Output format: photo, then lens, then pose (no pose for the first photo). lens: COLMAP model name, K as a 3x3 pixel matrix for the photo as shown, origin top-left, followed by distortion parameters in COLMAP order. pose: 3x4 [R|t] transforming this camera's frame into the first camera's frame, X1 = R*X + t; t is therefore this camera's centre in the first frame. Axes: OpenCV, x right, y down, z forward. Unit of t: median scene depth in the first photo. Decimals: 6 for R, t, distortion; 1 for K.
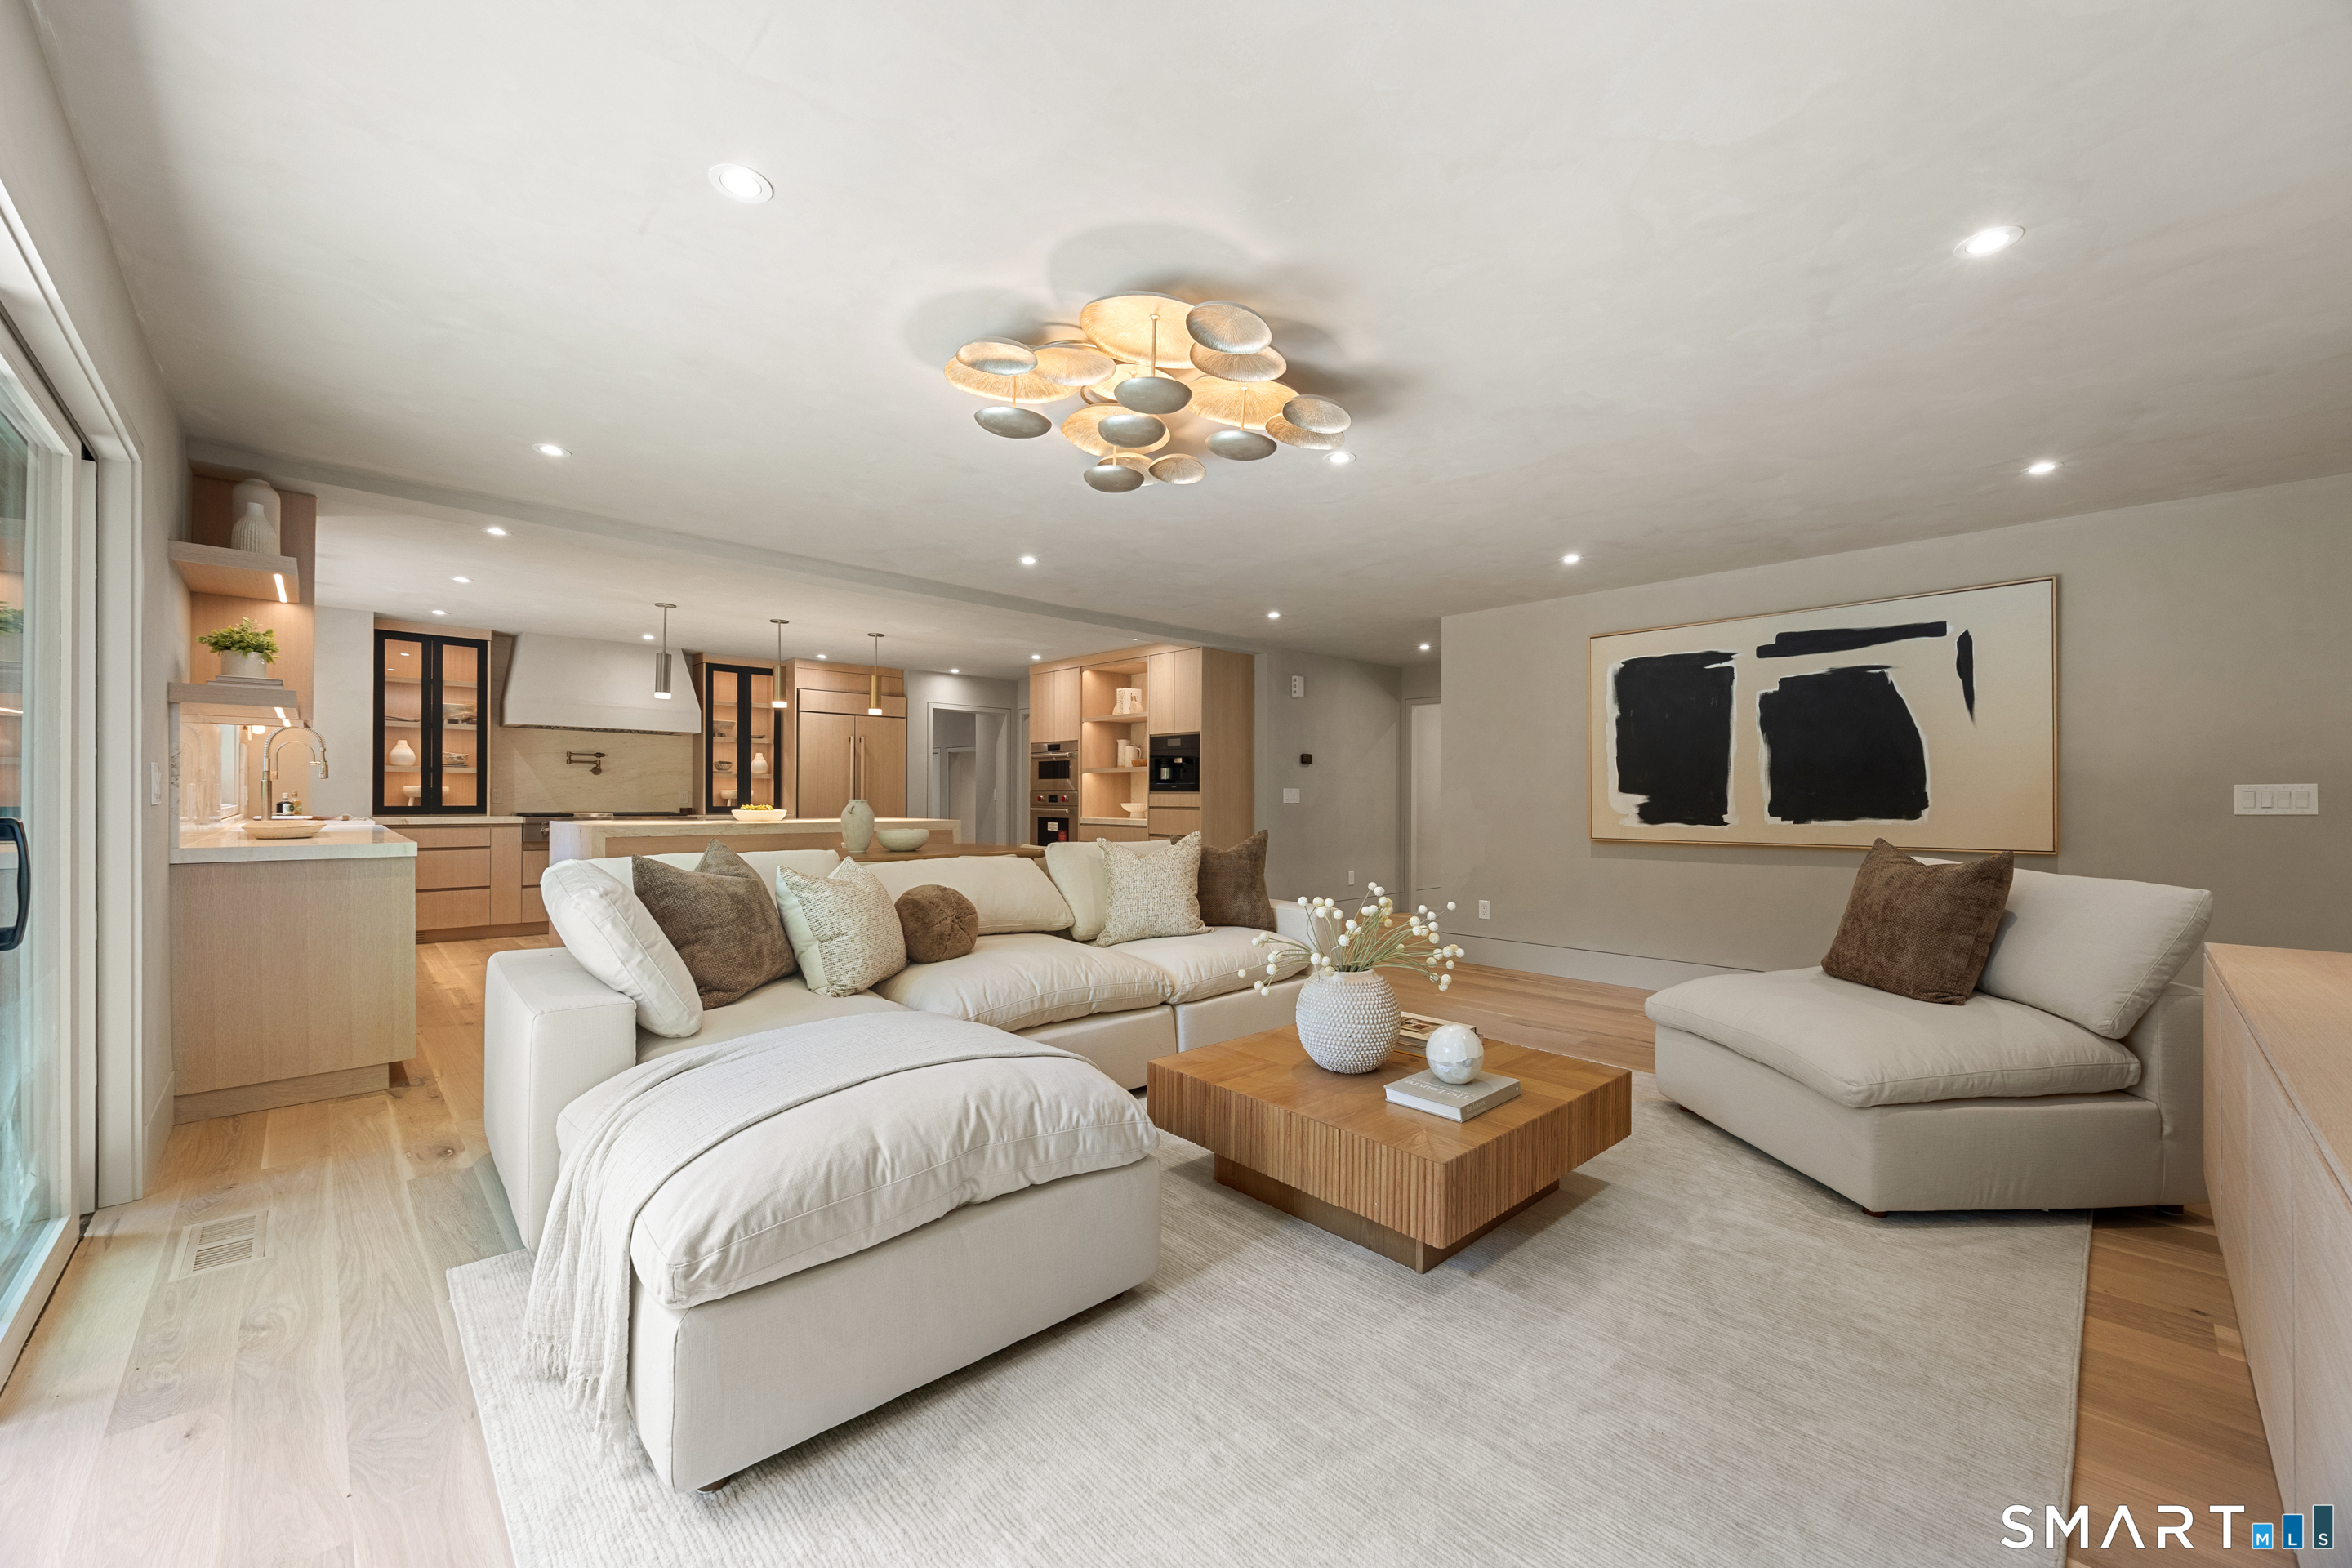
lens RADIAL K [[924.0, 0, 1182.1], [0, 924.0, 791.2], [0, 0, 1]] dist [-0.004597, -0.000204]
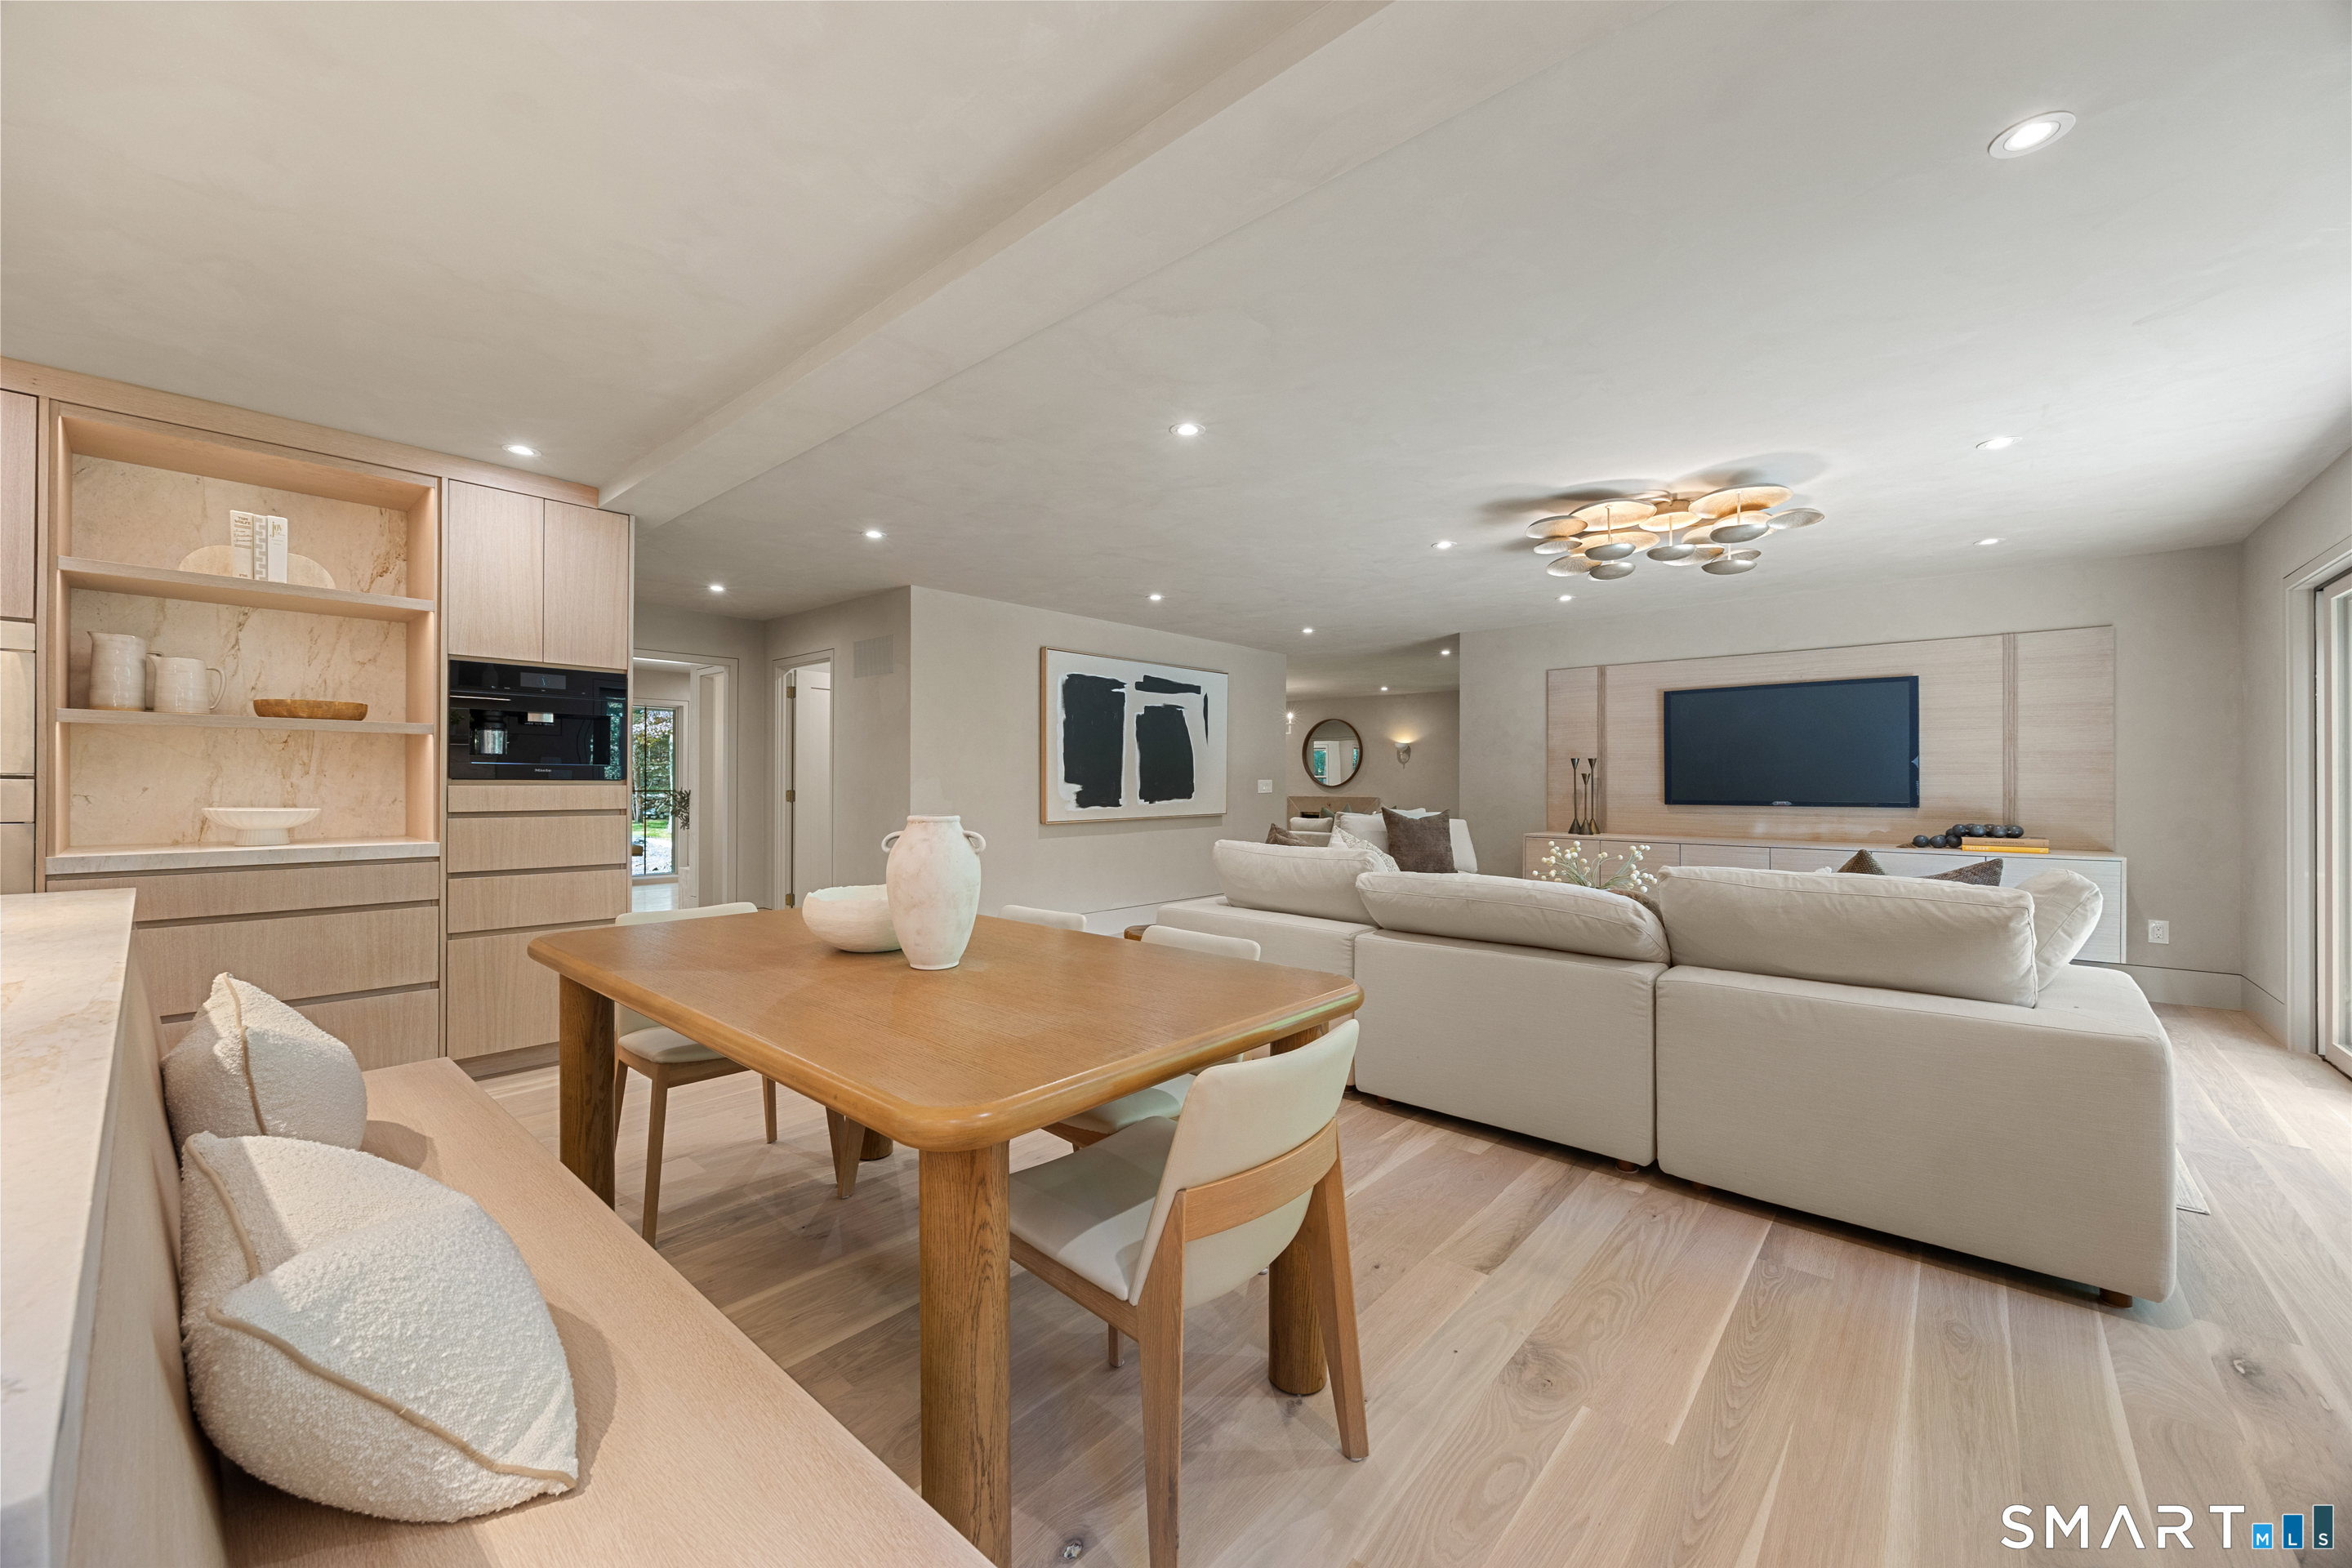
lens RADIAL K [[898.6, 0, 1199.8], [0, 898.6, 776.0], [0, 0, 1]] dist [-0.001831, 0.000112]
pose [[-0.106361, 0.002847, 0.994323, -0.725144], [-0.008280, 0.999959, -0.003749, -0.004481], [-0.994293, -0.008631, -0.106333, 0.968336]]
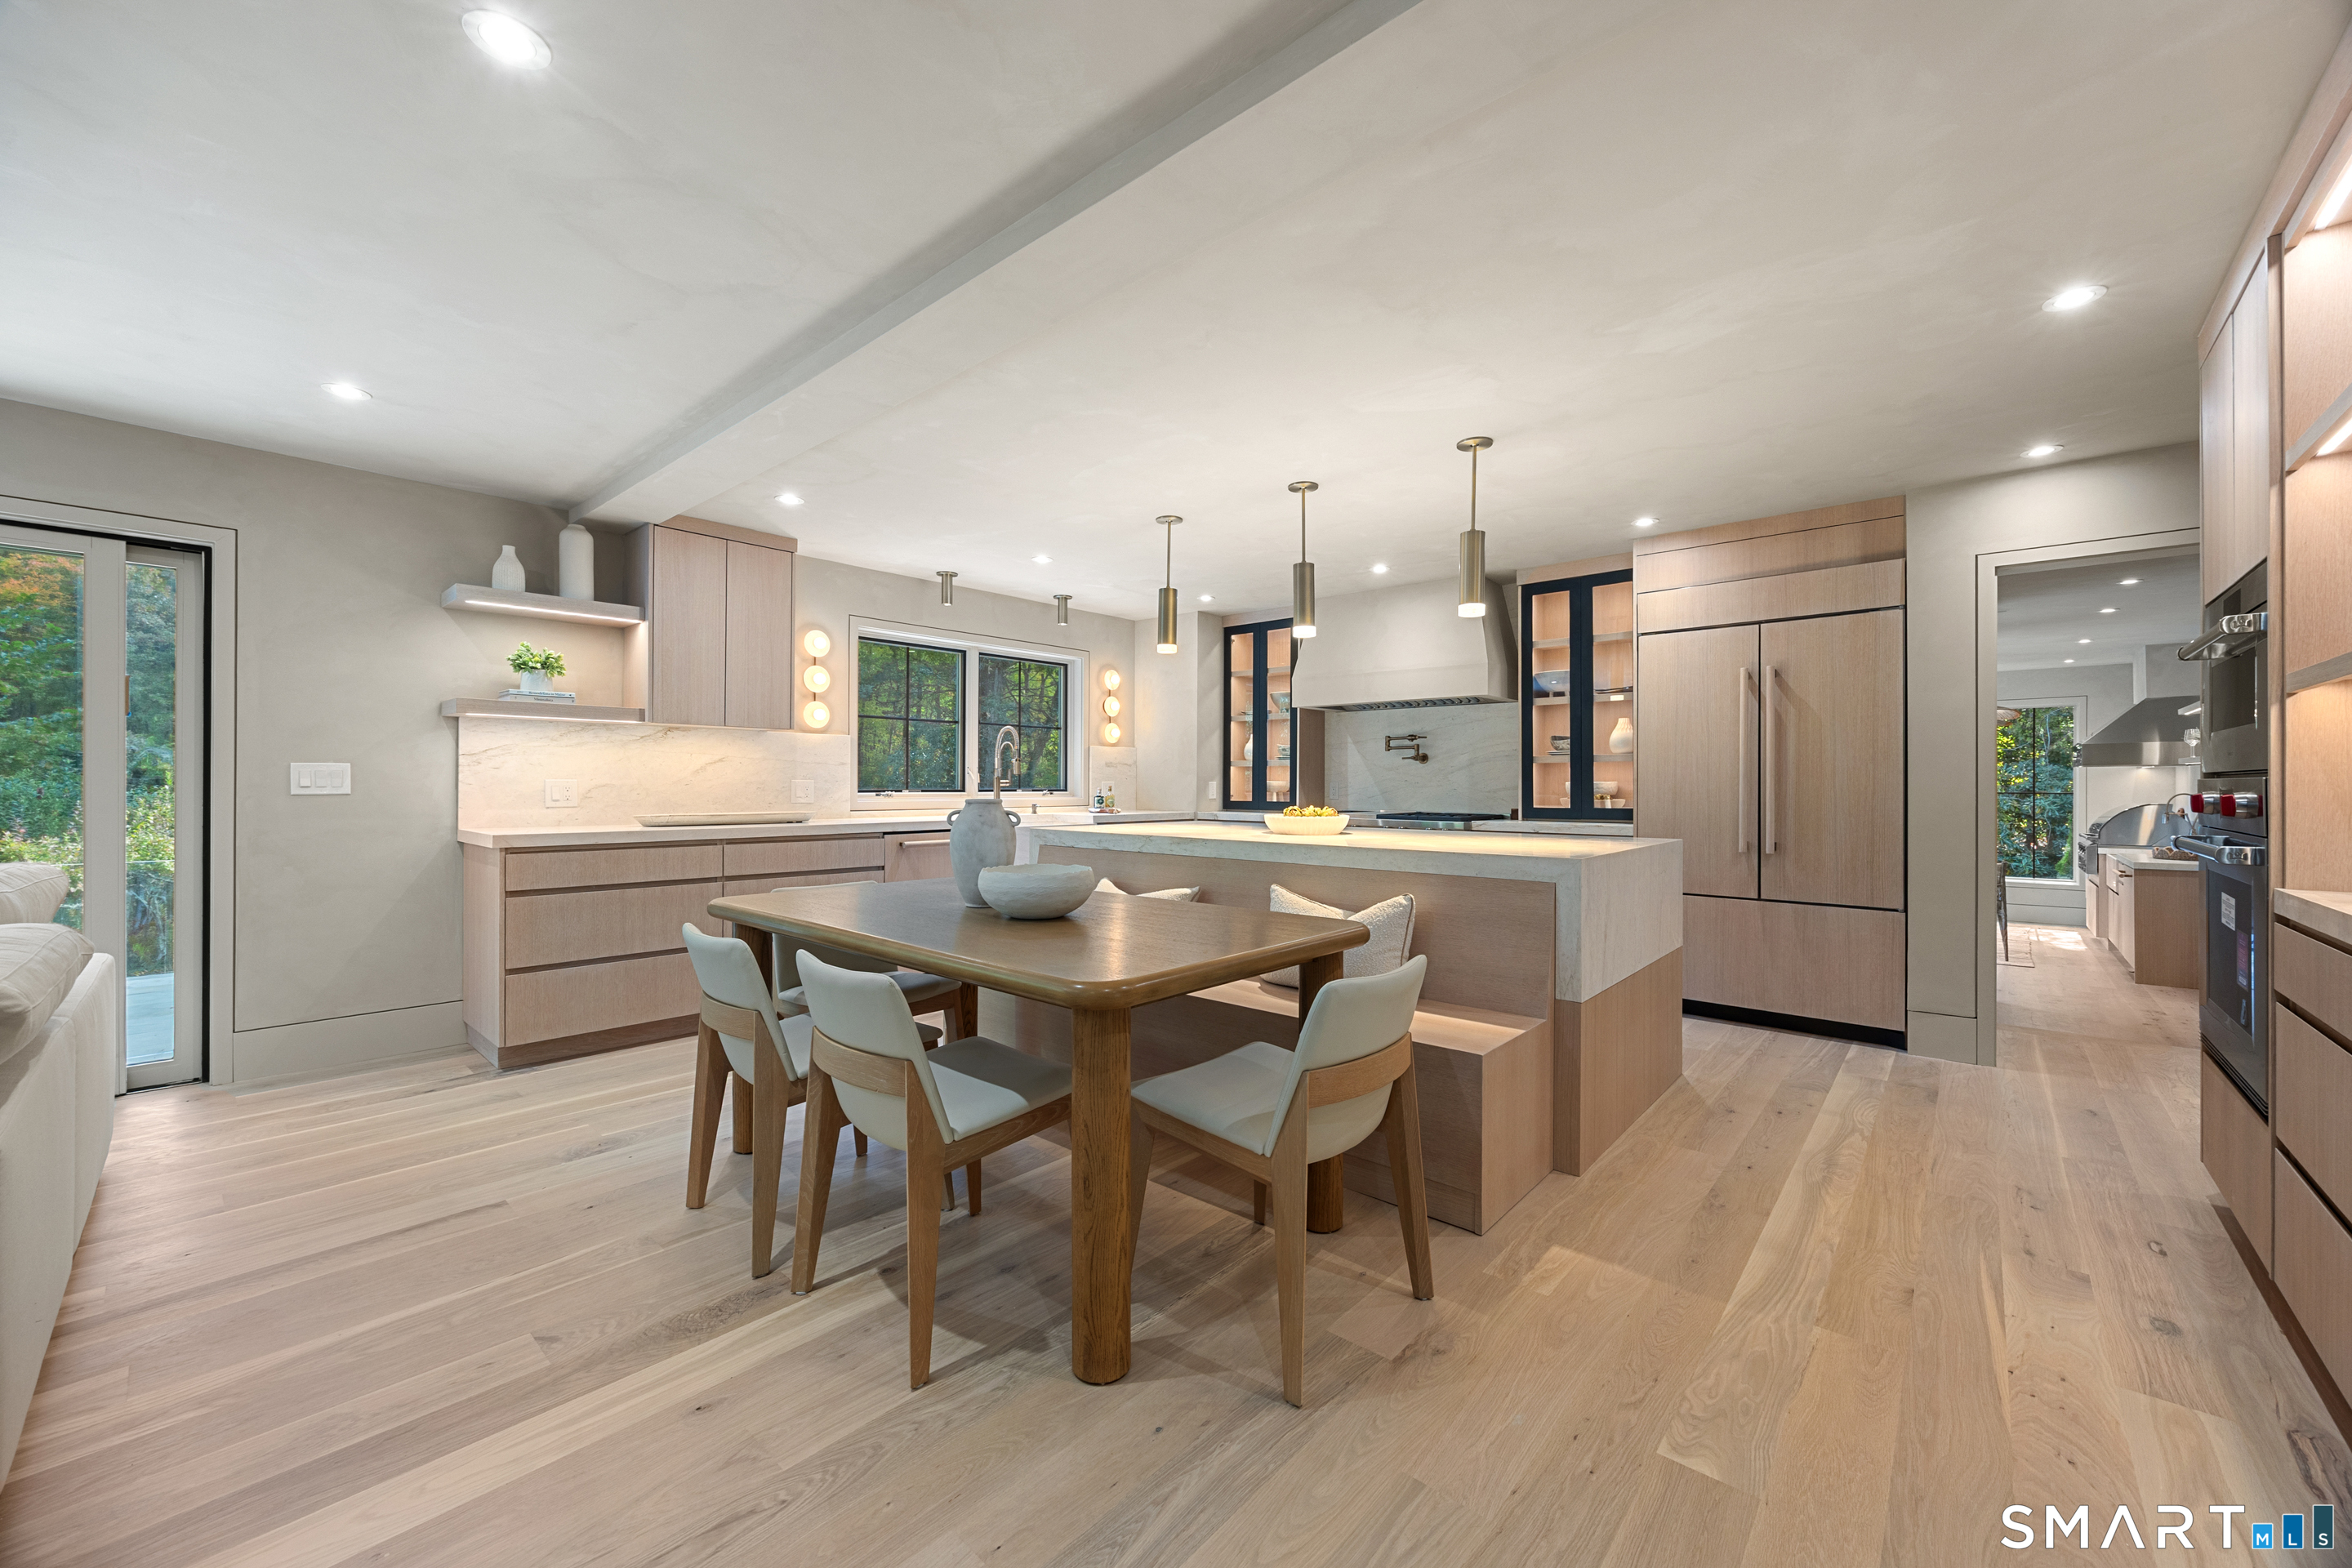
lens RADIAL K [[888.2, 0, 1176.0], [0, 888.2, 784.0], [0, 0, 1]] dist [0.000814, 0.000030]
pose [[0.082387, -0.006844, -0.996577, 0.132244], [0.001014, 0.999976, -0.006783, 0.006321], [0.996600, -0.000452, 0.082392, 1.098547]]
